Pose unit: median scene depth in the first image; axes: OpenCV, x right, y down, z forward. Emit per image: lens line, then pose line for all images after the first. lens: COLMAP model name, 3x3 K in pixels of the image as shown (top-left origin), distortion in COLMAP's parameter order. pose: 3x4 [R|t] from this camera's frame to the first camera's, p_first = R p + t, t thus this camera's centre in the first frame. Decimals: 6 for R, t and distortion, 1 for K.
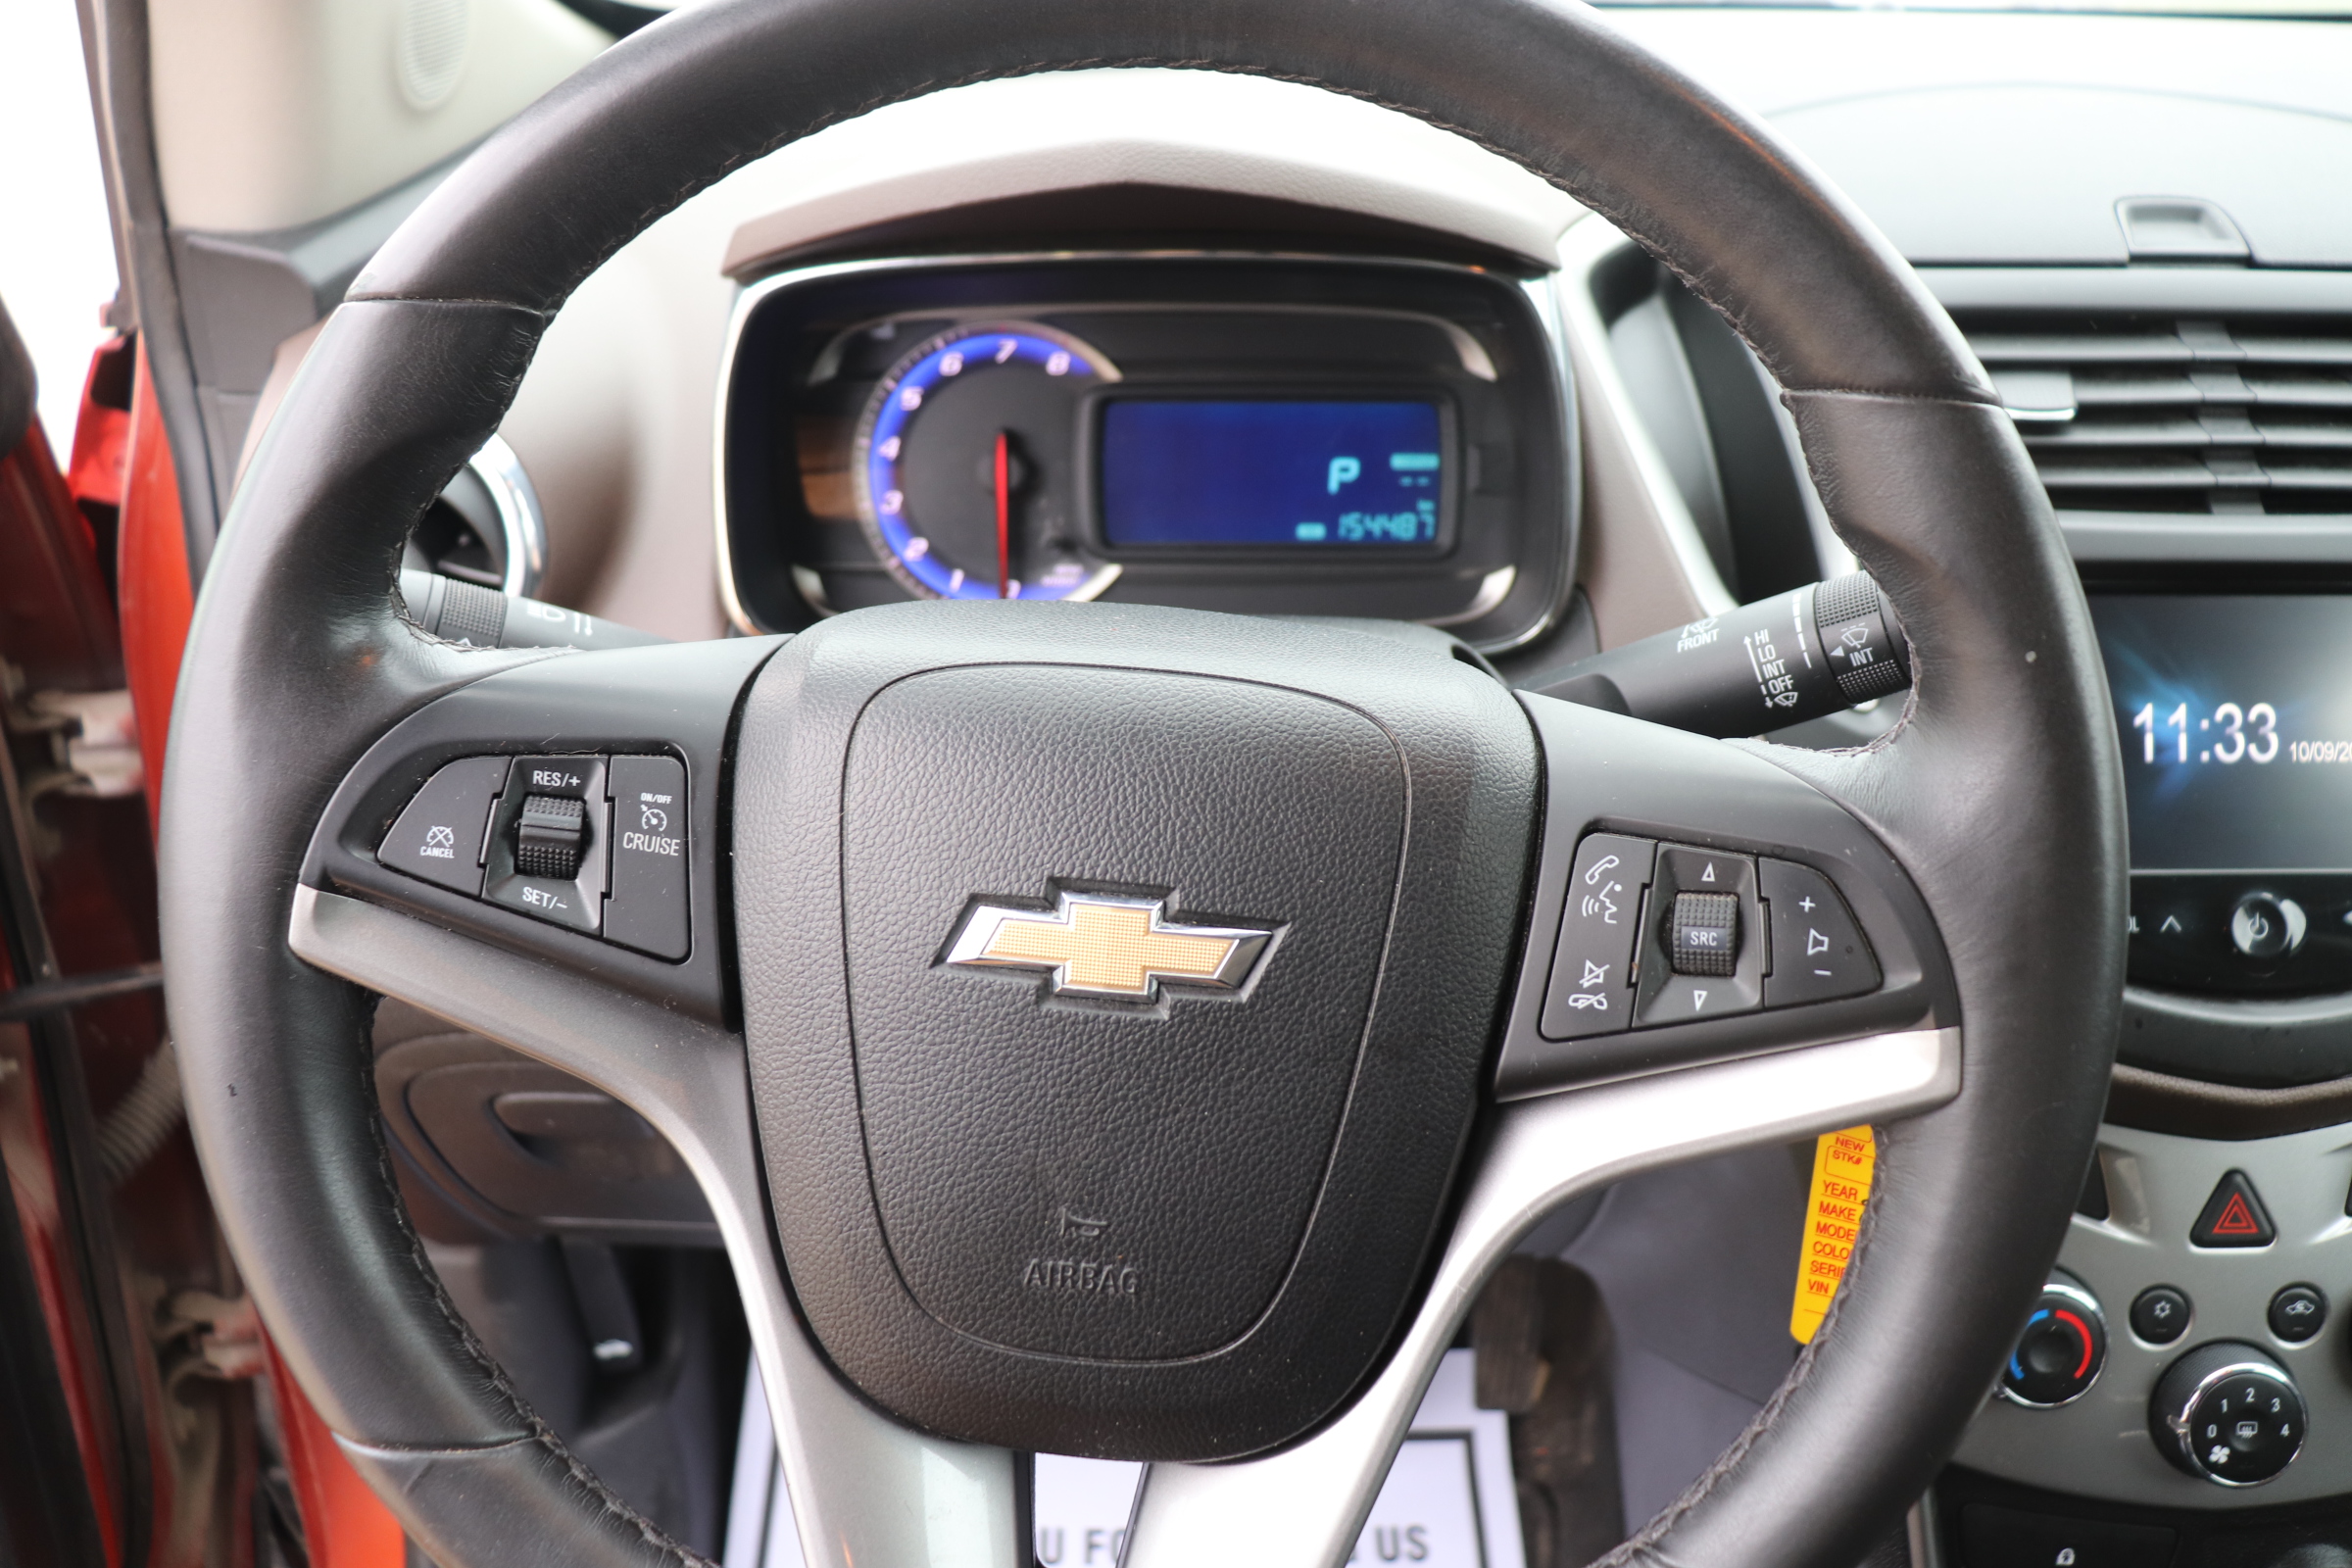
lens RADIAL K [[1970.8, 0, 1177.9], [0, 1970.8, 740.0], [0, 0, 1]] dist [-0.169257, 0.172756]
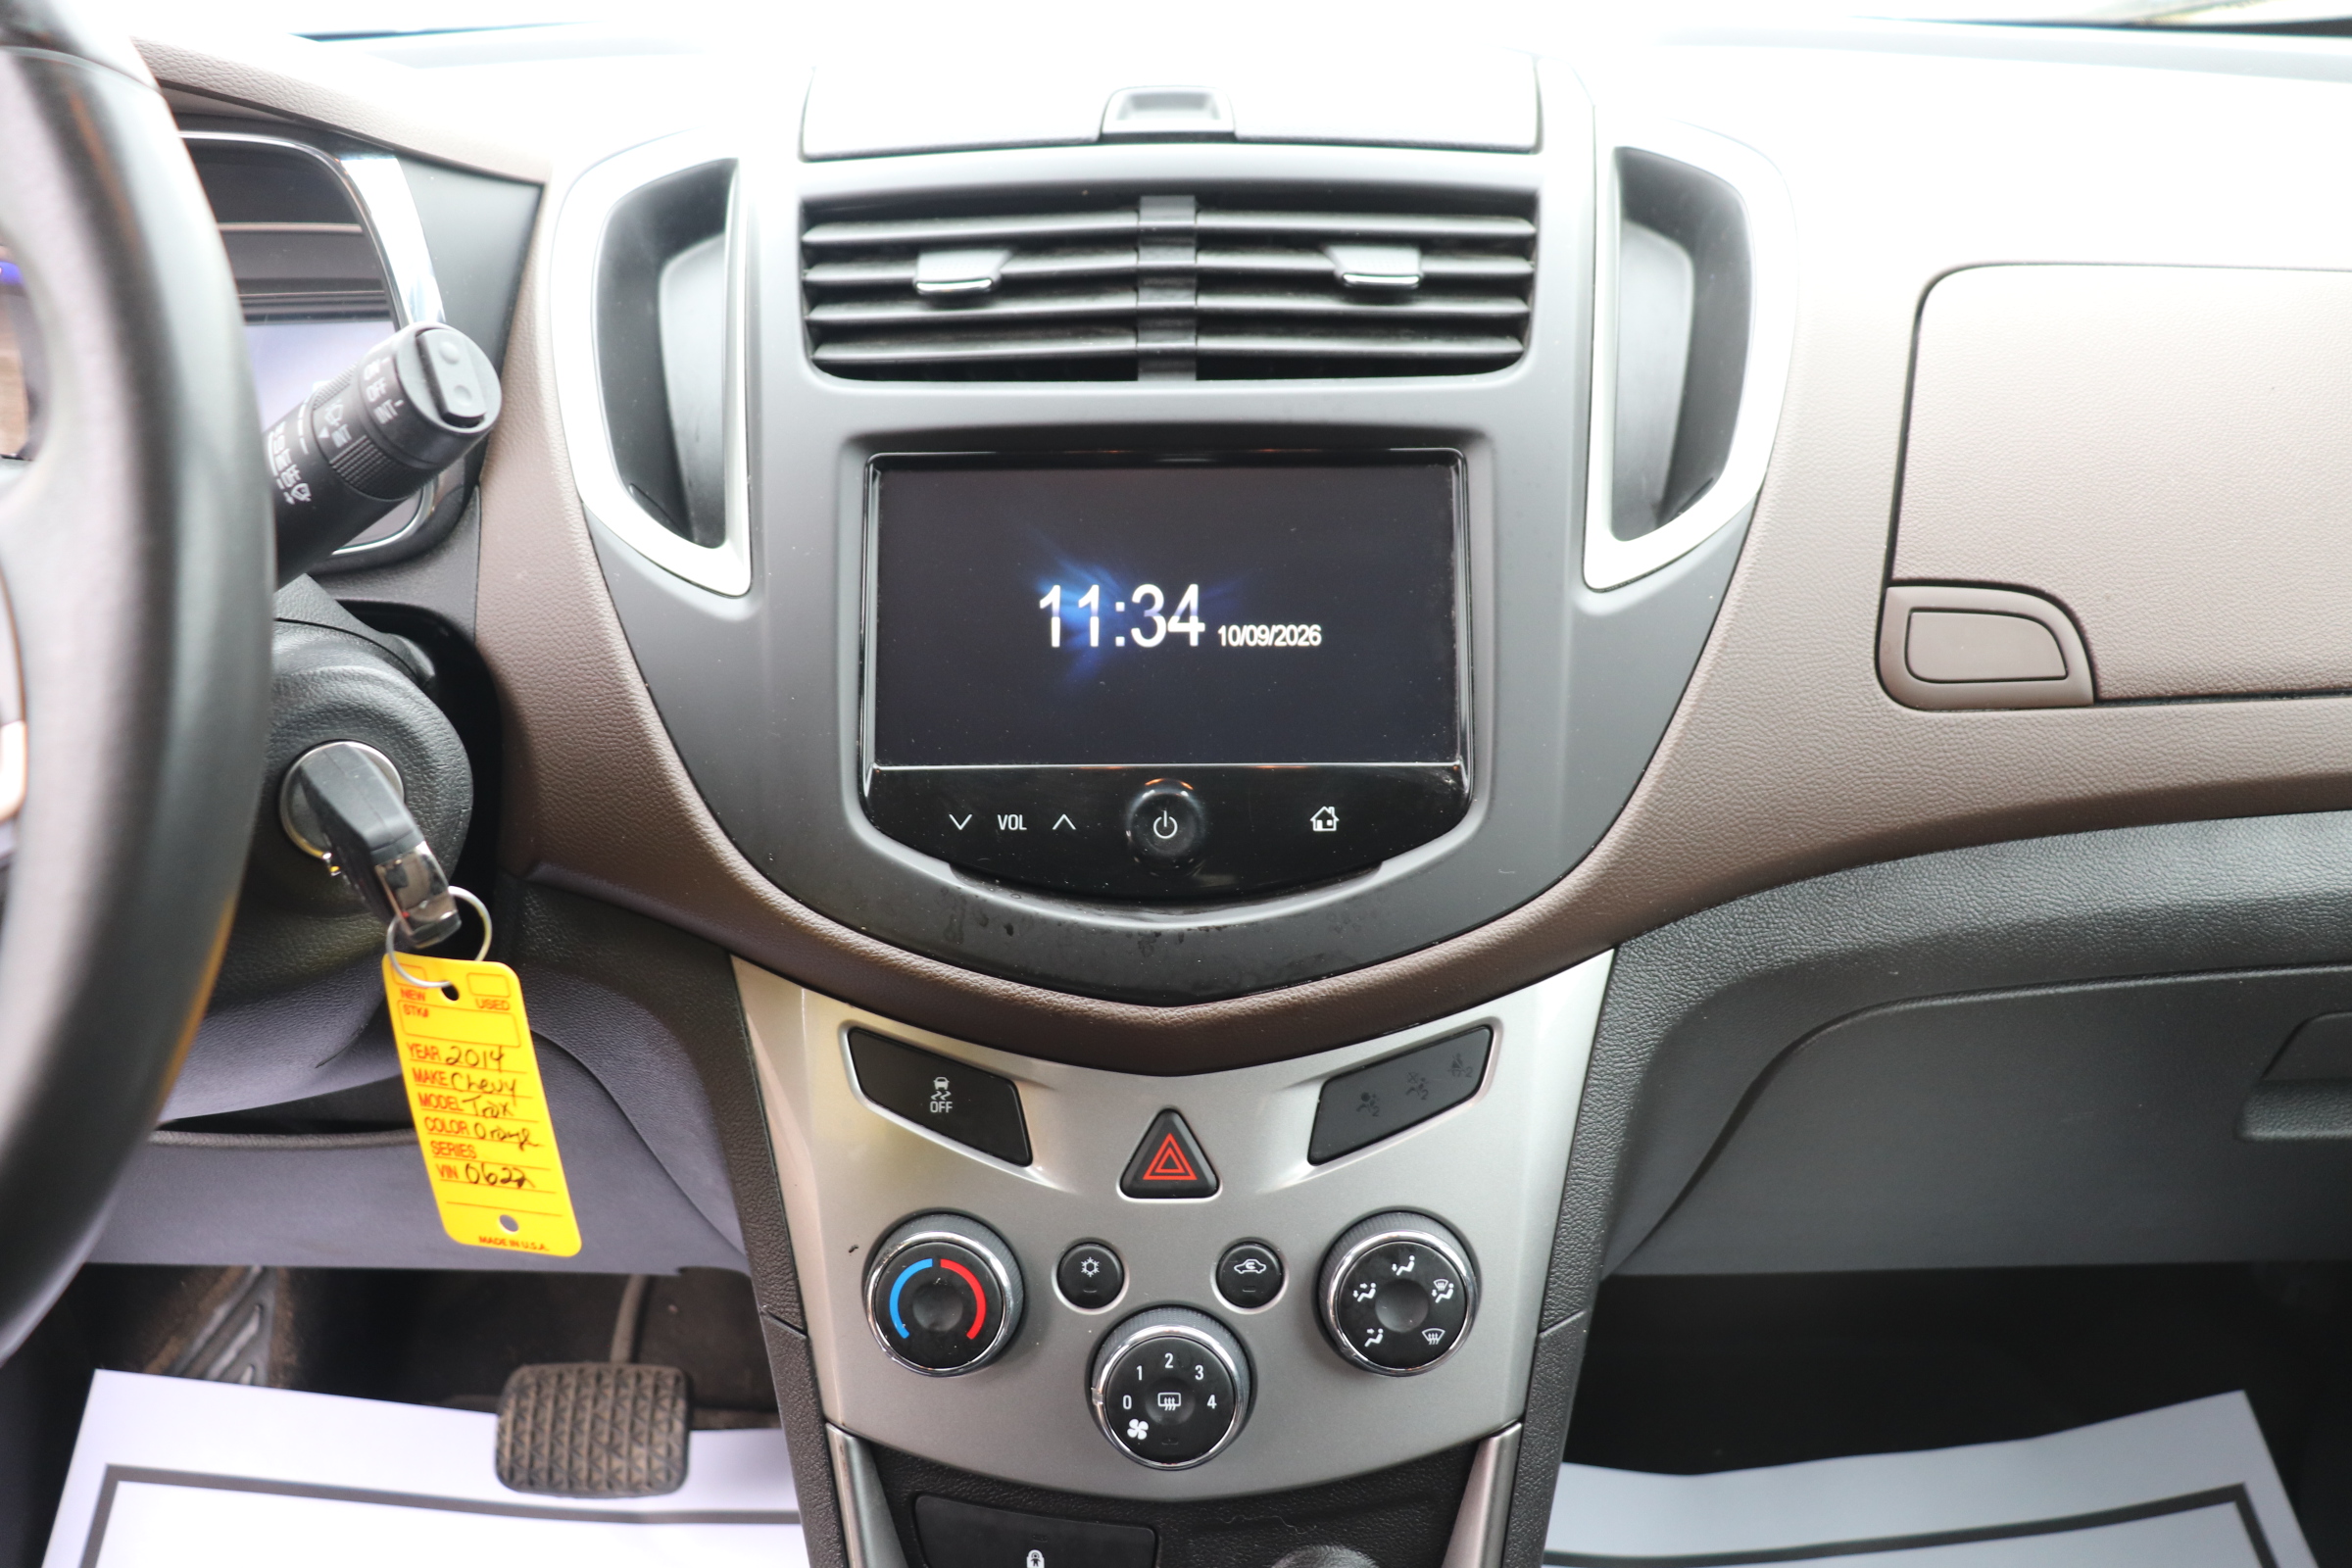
lens RADIAL K [[1970.8, 0, 1177.9], [0, 1970.8, 740.0], [0, 0, 1]] dist [-0.169257, 0.172756]
pose [[0.999930, -0.006162, -0.010111, 0.576243], [0.005120, 0.994972, -0.100027, 0.148609], [0.010676, 0.099969, 0.994933, 0.075480]]
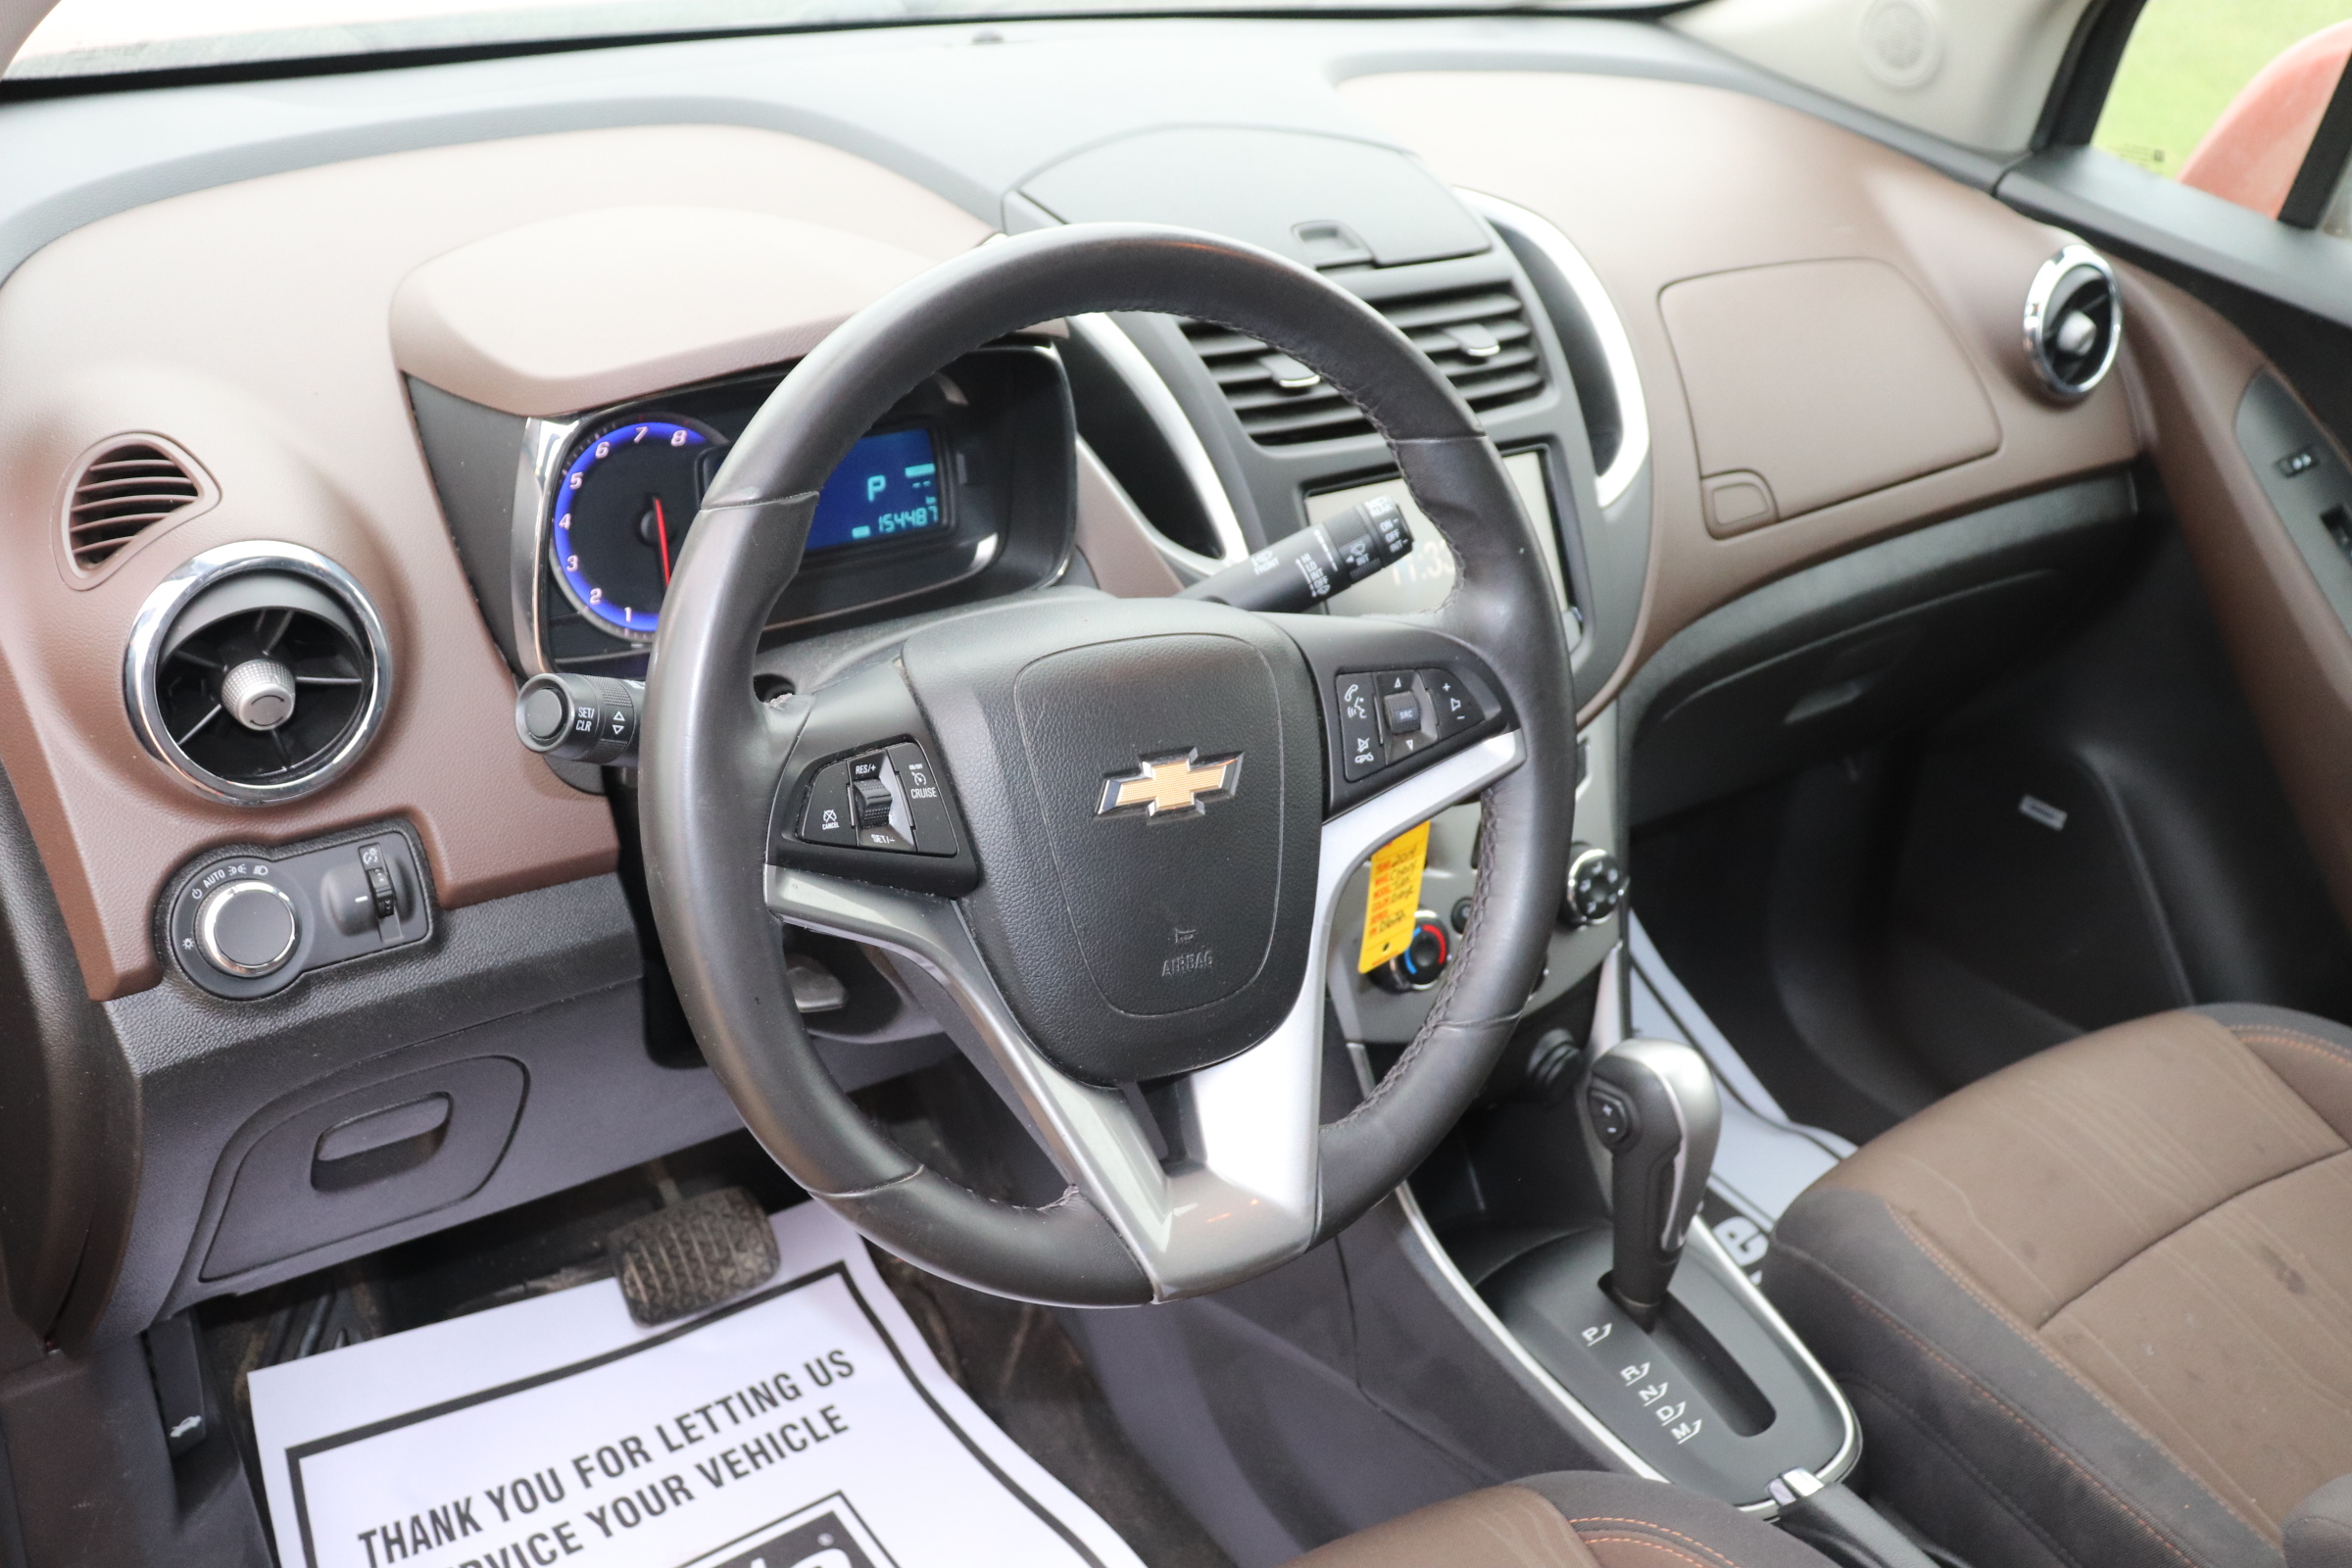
lens RADIAL K [[2461.9, 0, 1175.9], [0, 2461.9, 652.8], [0, 0, 1]] dist [-0.007980, -0.013332]
pose [[0.788168, -0.194941, 0.583771, -0.873247], [0.187732, 0.979458, 0.073611, -0.121224], [-0.586129, 0.051575, 0.808574, -0.581388]]
